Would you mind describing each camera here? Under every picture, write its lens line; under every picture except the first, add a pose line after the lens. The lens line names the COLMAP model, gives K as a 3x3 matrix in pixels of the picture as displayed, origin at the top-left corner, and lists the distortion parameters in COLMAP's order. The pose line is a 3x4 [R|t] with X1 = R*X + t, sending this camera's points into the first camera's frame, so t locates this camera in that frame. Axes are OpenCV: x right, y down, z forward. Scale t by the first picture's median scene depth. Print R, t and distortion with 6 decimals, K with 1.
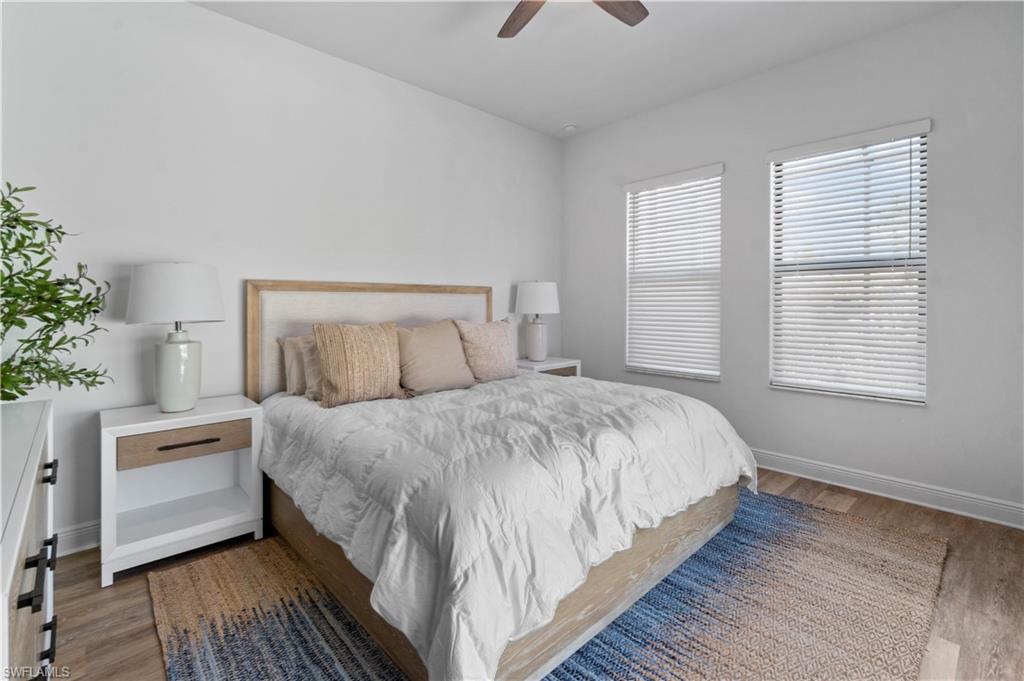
lens RADIAL K [[455.5, 0, 509.3], [0, 455.5, 304.2], [0, 0, 1]] dist [0.000910, 0.000708]
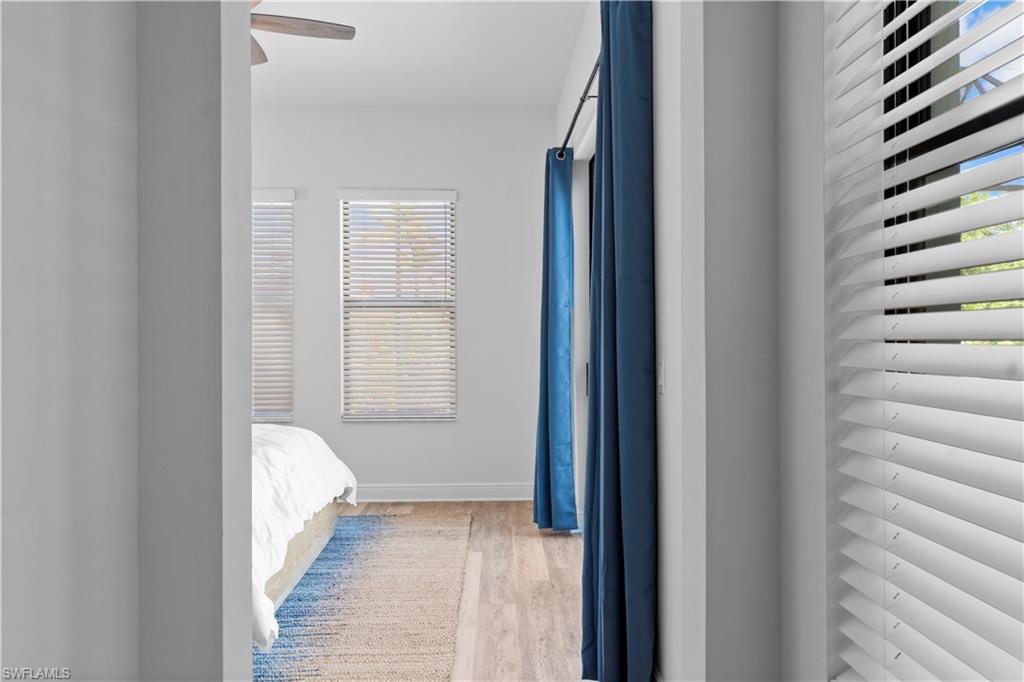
lens RADIAL K [[793.4, 0, 512.0], [0, 793.4, 341.0], [0, 0, 1]] dist [-0.000144, -0.000024]
pose [[0.658202, -0.003532, 0.752833, -0.699210], [0.007053, 0.999974, -0.001475, 0.011817], [-0.752808, 0.006280, 0.658210, -0.616523]]
